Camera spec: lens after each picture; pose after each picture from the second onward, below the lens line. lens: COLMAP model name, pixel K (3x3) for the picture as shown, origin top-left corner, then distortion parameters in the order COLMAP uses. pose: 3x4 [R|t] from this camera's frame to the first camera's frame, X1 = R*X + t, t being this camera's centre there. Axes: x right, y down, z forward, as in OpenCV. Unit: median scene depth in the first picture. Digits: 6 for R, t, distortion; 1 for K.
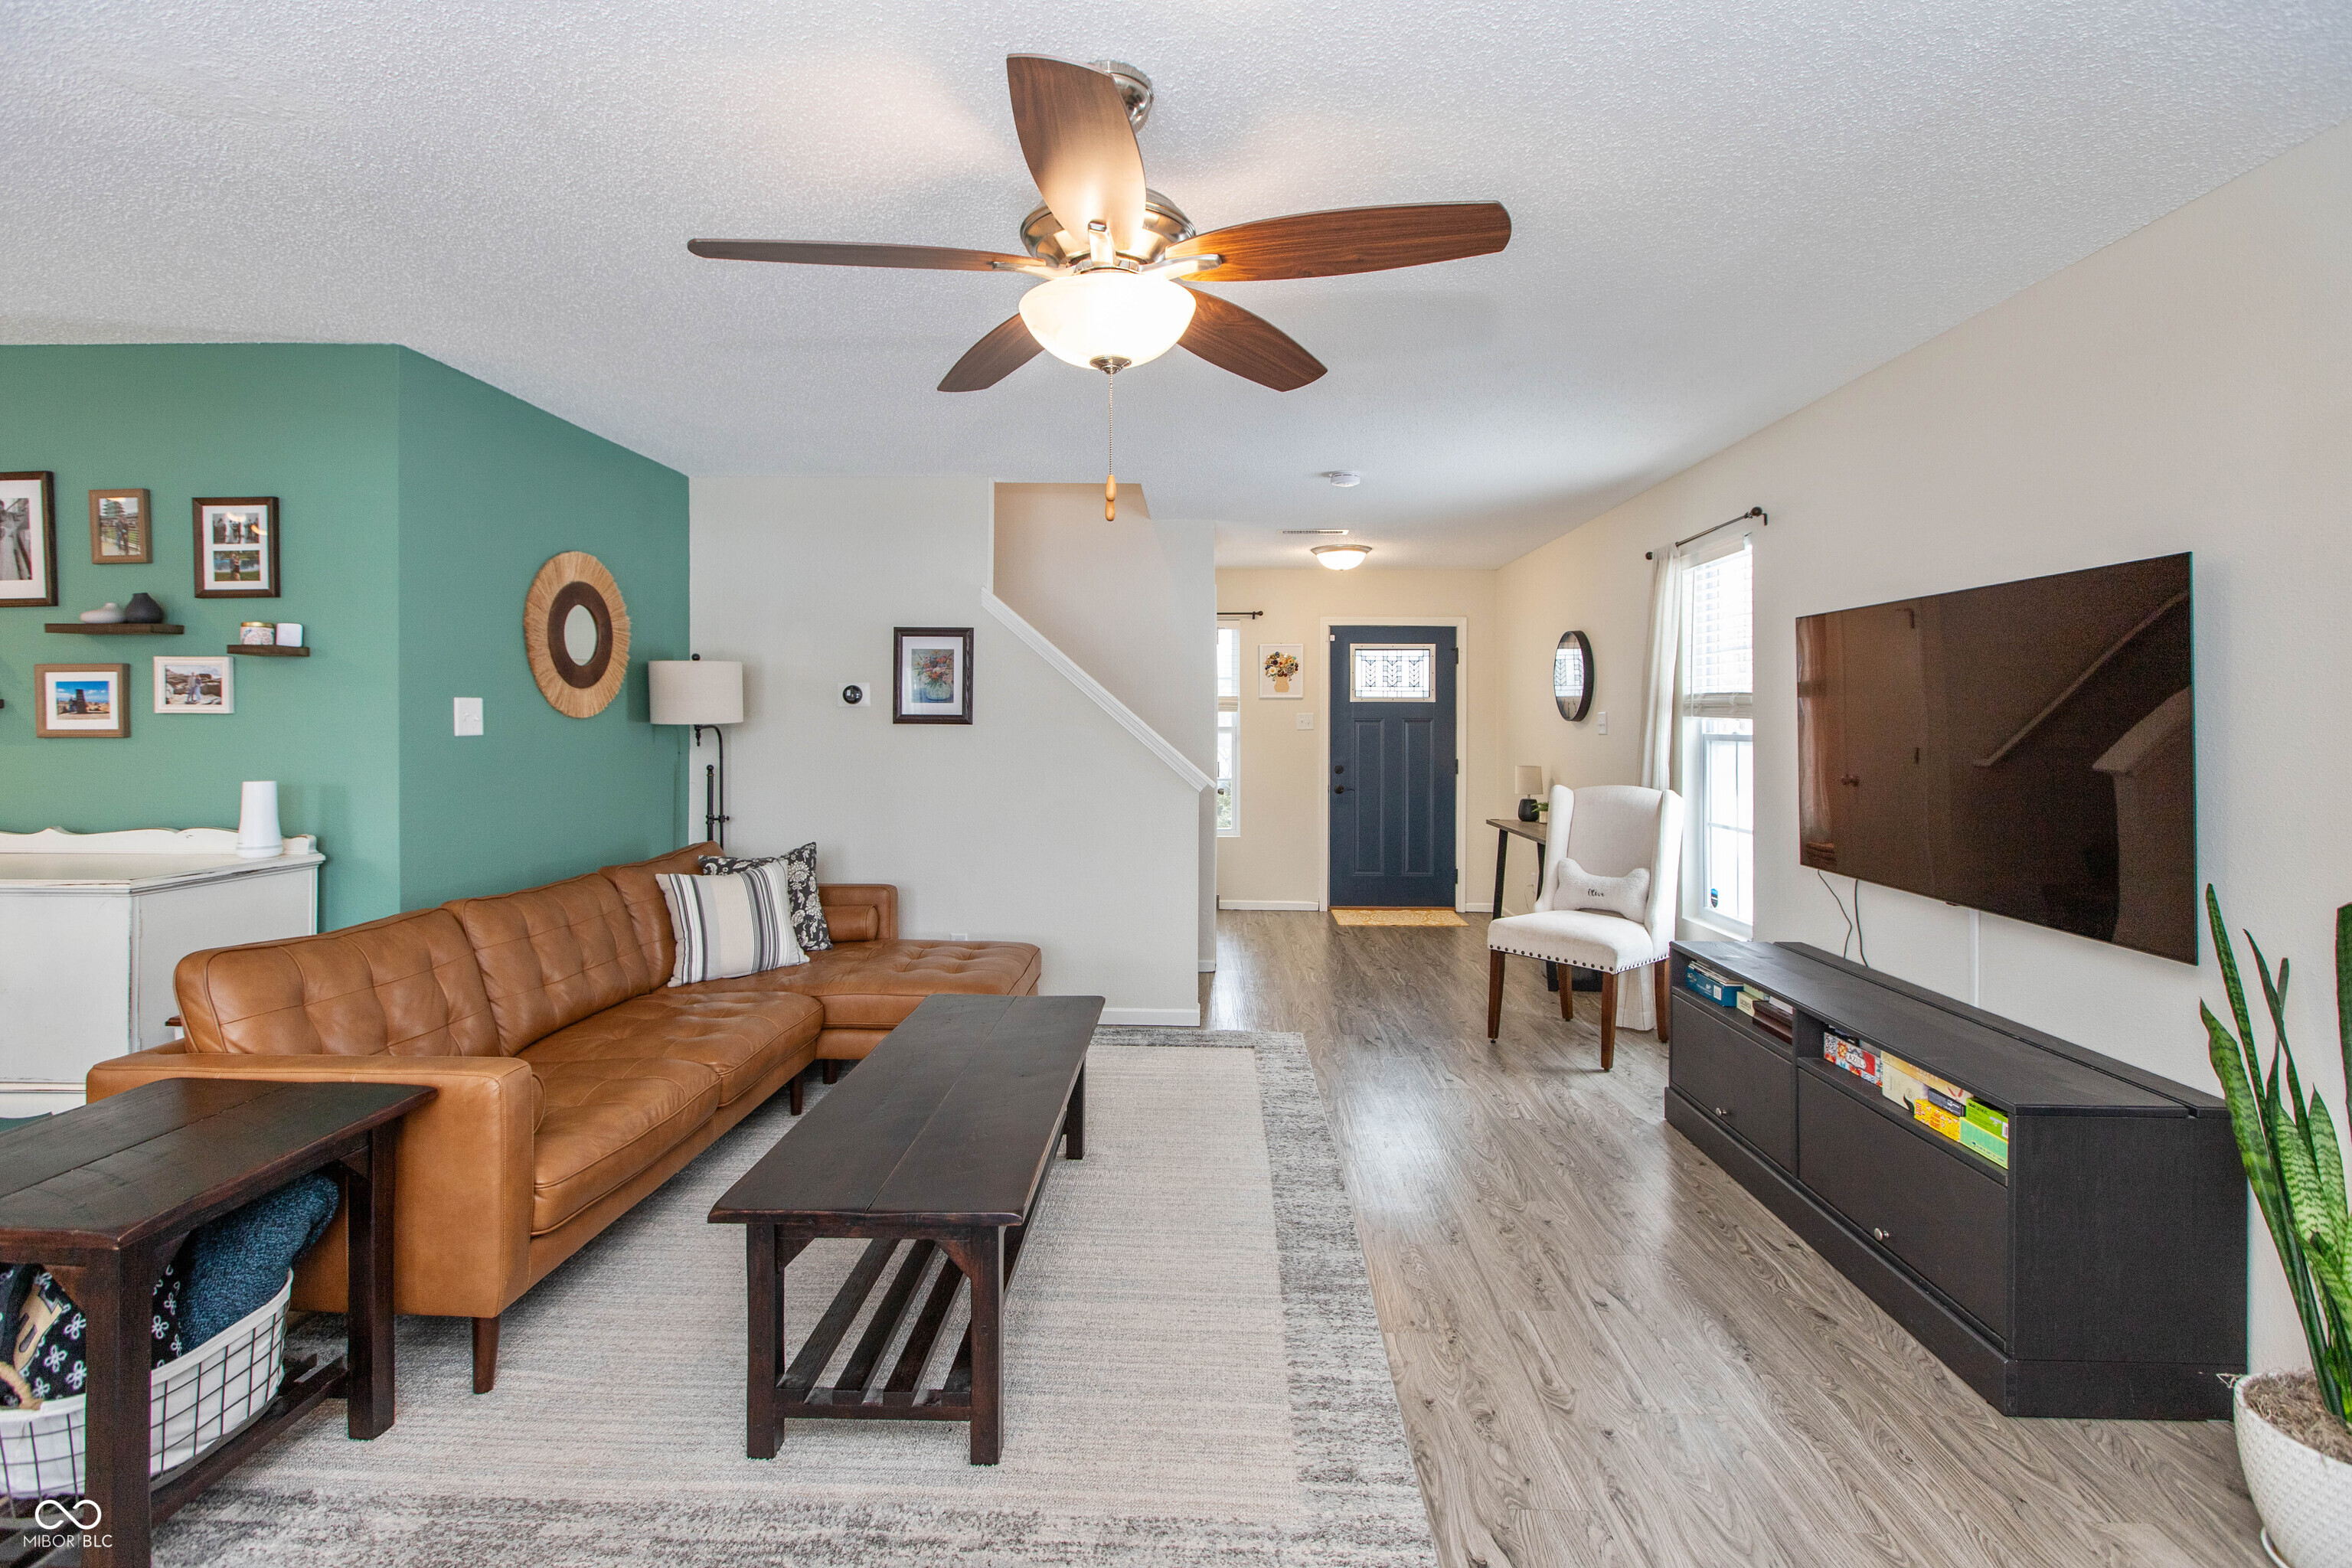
lens RADIAL K [[1080.2, 0, 1179.9], [0, 1080.2, 721.1], [0, 0, 1]] dist [0.003183, -0.000075]
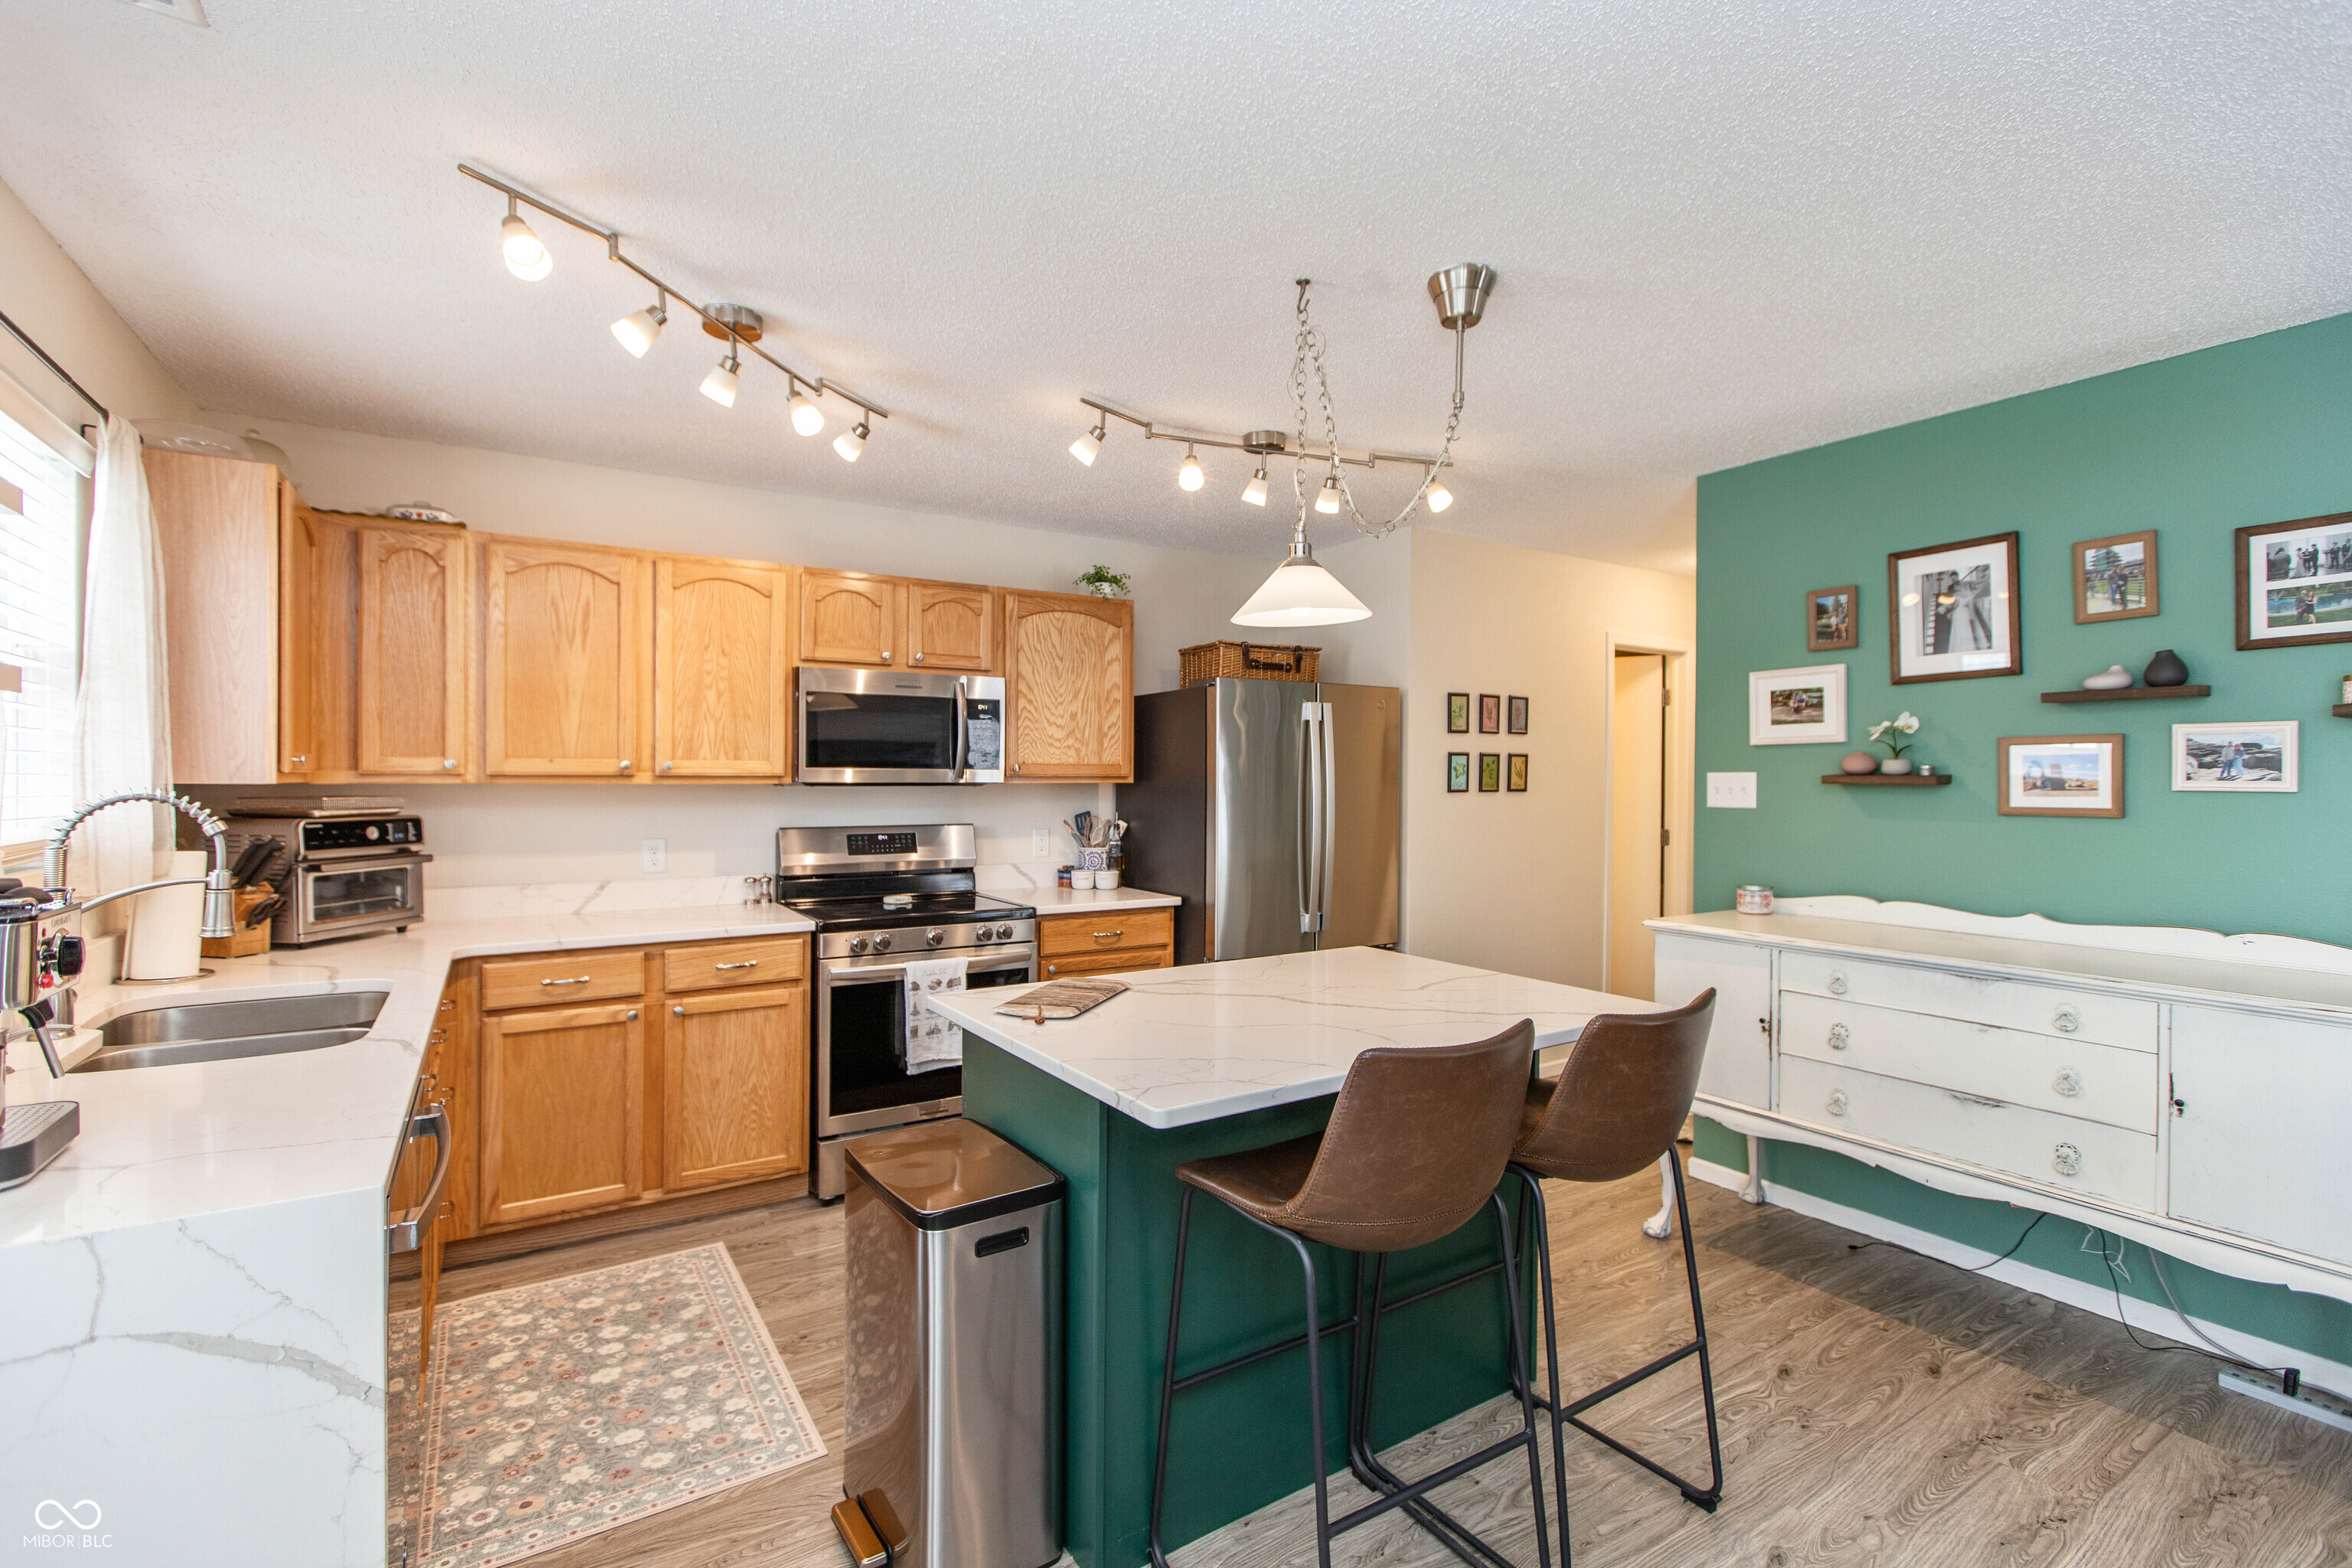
lens RADIAL K [[1059.4, 0, 1176.0], [0, 1059.4, 784.0], [0, 0, 1]] dist [0.000534, 0.000030]
pose [[0.558501, 0.004848, -0.829490, -0.626625], [0.000137, 0.999982, 0.005937, -0.015951], [0.829504, -0.003429, 0.558490, -0.105279]]
